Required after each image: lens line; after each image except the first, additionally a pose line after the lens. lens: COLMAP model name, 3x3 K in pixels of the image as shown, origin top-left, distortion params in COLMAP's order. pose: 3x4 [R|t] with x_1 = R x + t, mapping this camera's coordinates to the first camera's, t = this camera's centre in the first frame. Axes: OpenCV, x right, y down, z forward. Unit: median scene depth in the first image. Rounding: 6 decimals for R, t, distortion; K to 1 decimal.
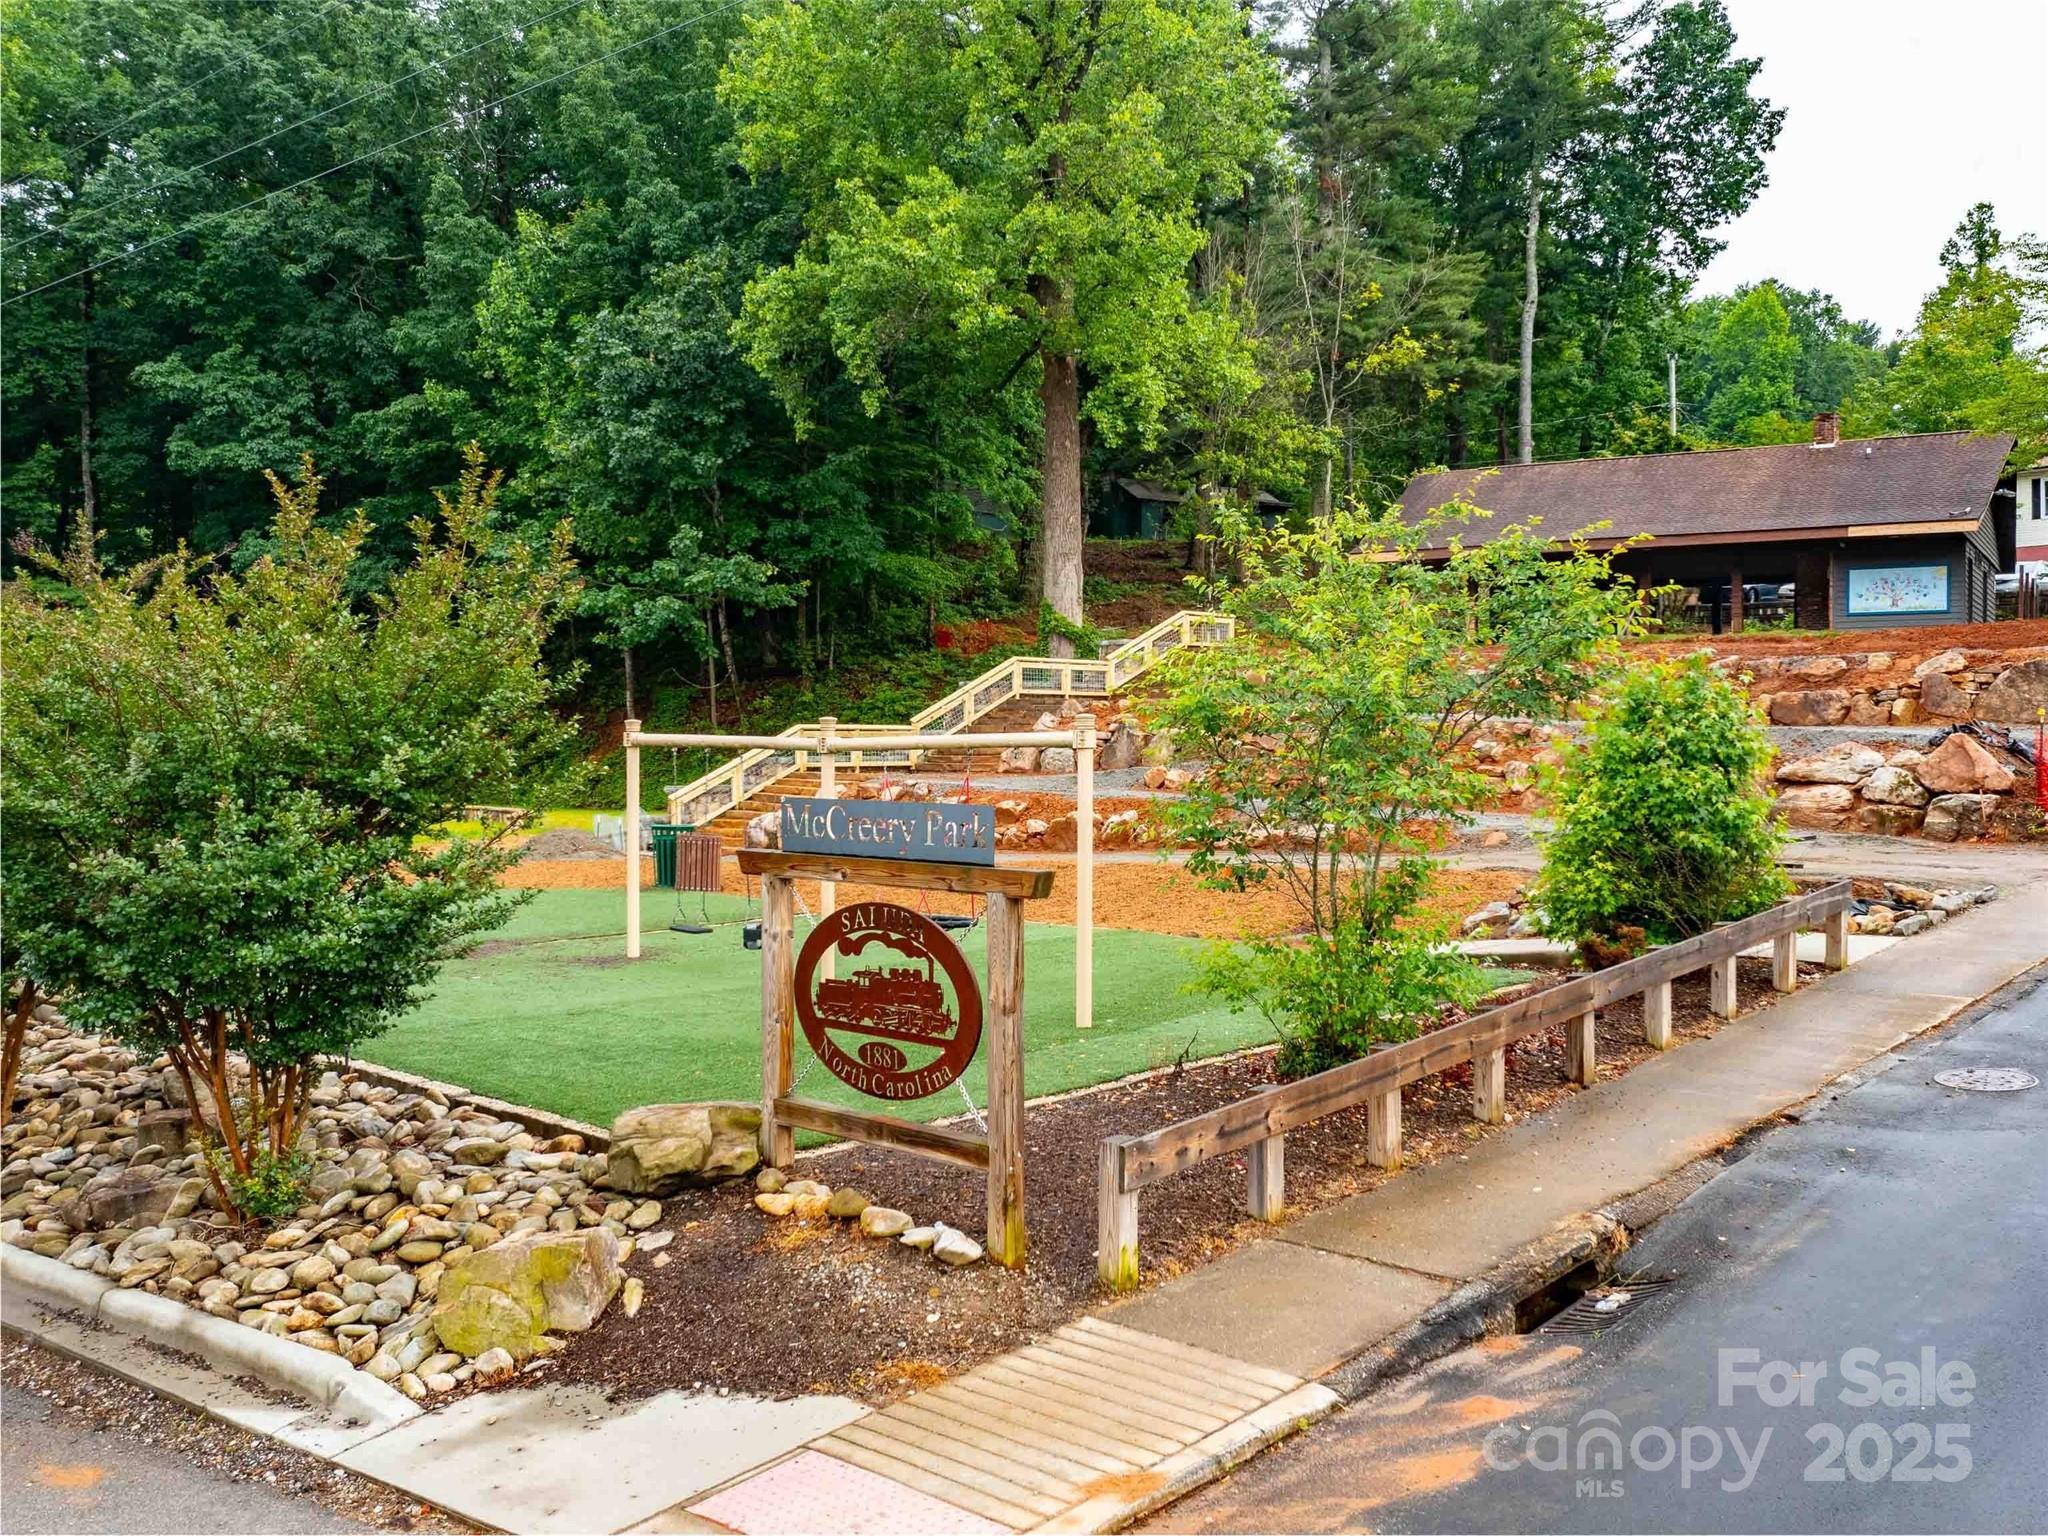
lens RADIAL K [[1689.2, 0, 1024.0], [0, 1689.2, 768.0], [0, 0, 1]] dist [-0.015062, 0.005607]
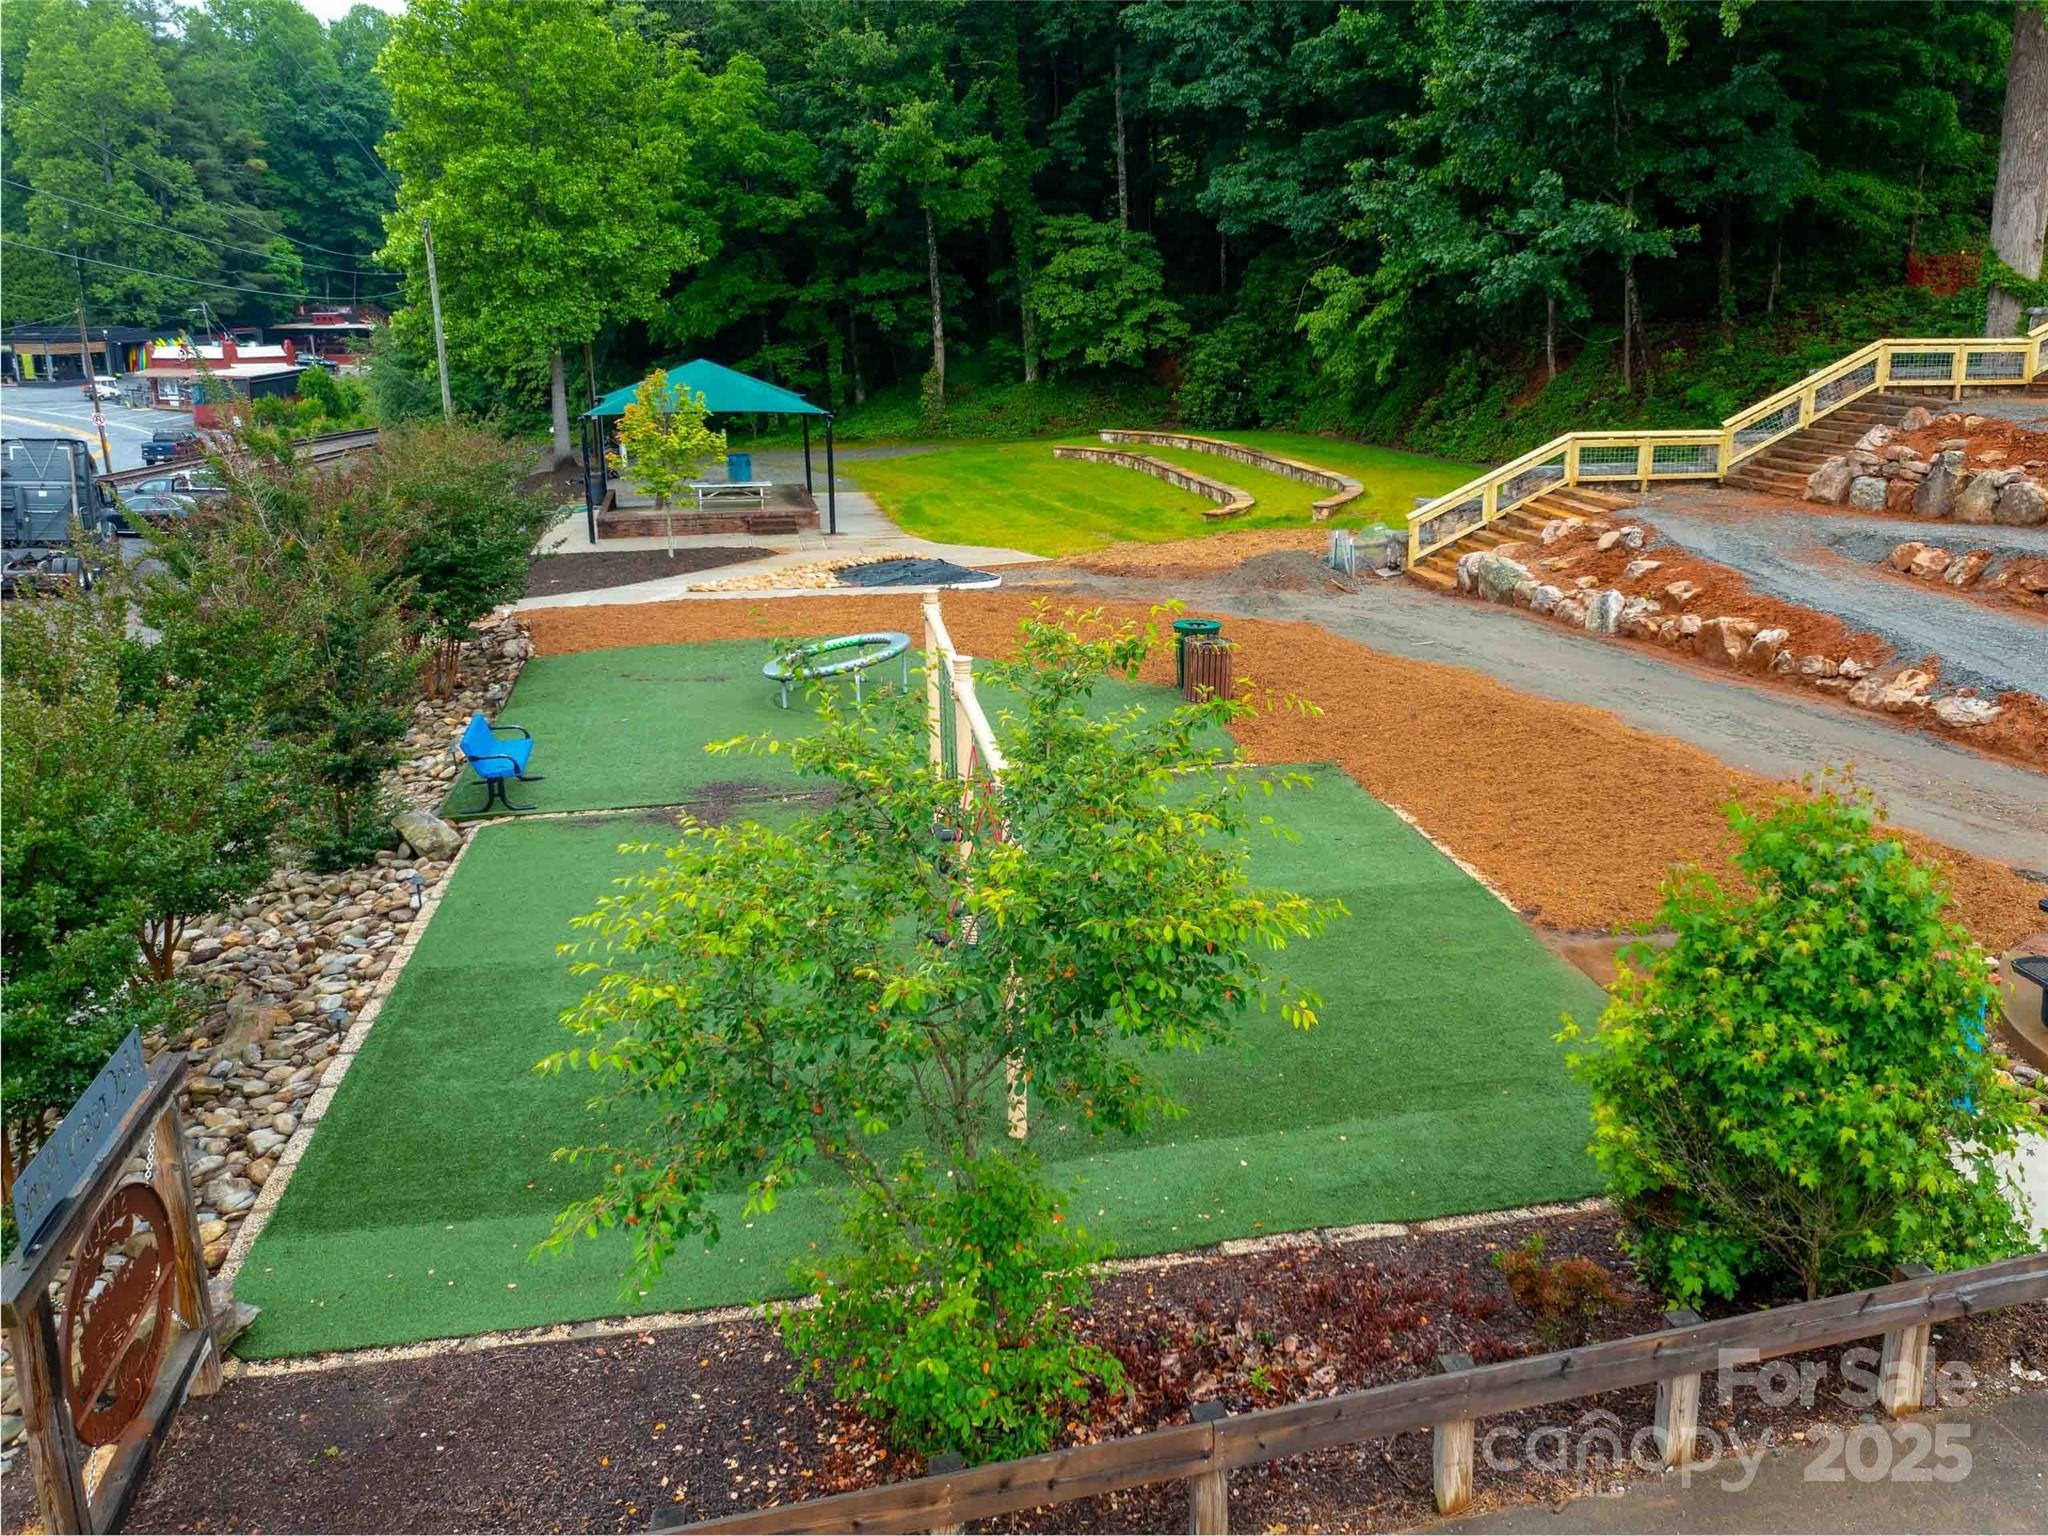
lens RADIAL K [[1689.2, 0, 1024.0], [0, 1689.2, 768.0], [0, 0, 1]] dist [-0.015062, 0.005607]
pose [[0.837151, 0.122384, -0.533104, 0.079120], [0.000256, 0.974559, 0.224131, -0.035354], [0.546971, -0.187768, 0.815822, 0.065952]]
